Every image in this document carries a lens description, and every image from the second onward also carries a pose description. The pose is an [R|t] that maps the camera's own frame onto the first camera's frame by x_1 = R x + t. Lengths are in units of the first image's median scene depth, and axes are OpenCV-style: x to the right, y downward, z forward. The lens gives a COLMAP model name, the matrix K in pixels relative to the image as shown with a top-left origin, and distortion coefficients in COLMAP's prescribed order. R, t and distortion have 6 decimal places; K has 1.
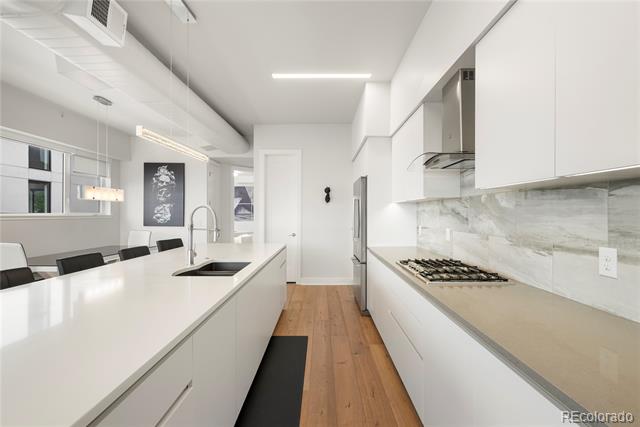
lens RADIAL K [[299.4, 0, 320.0], [0, 299.4, 213.5], [0, 0, 1]] dist [0.000637, -0.000020]
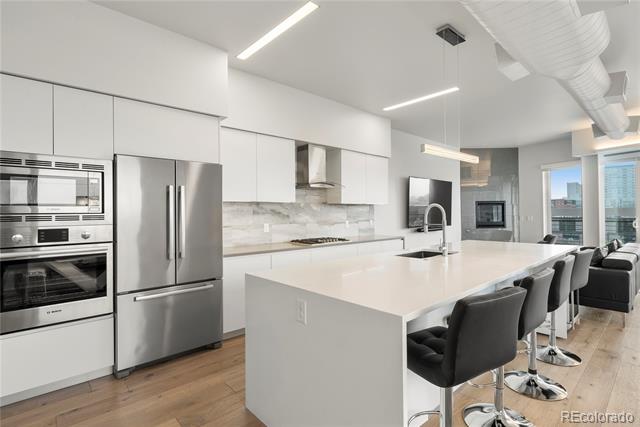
lens RADIAL K [[313.5, 0, 320.0], [0, 313.5, 213.5], [0, 0, 1]] dist [0.002694, 0.000595]
pose [[-0.688759, 0.002311, 0.724987, -1.033623], [0.007834, 0.999960, 0.004256, -0.002498], [-0.724948, 0.008611, -0.688749, 2.327715]]
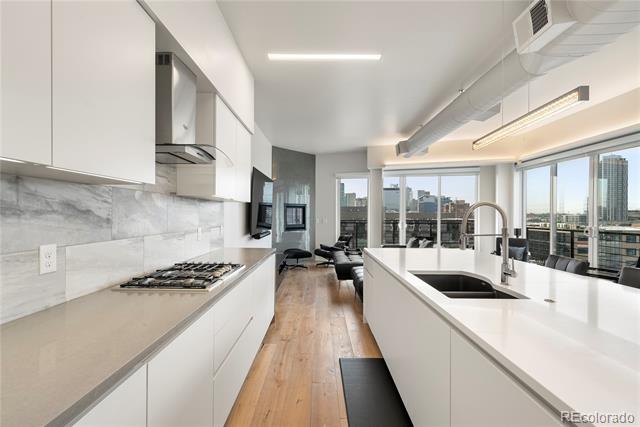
lens RADIAL K [[299.4, 0, 320.0], [0, 299.4, 213.5], [0, 0, 1]] dist [0.000637, -0.000020]
pose [[-0.999947, -0.004016, -0.009470, 0.033234], [-0.003994, 0.999989, -0.002324, 0.003448], [0.009480, -0.002286, -0.999952, 1.844969]]
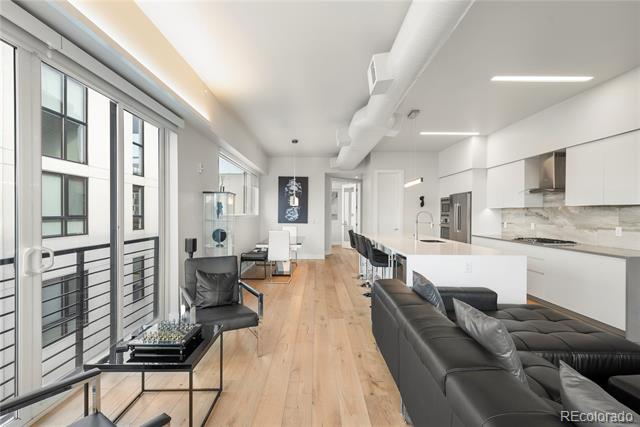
lens RADIAL K [[313.5, 0, 320.0], [0, 313.5, 213.5], [0, 0, 1]] dist [0.002694, 0.000595]
pose [[0.999721, 0.004483, 0.023181, -1.219359], [-0.004507, 0.999989, 0.001007, -0.008435], [-0.023177, -0.001111, 0.999731, -1.206524]]
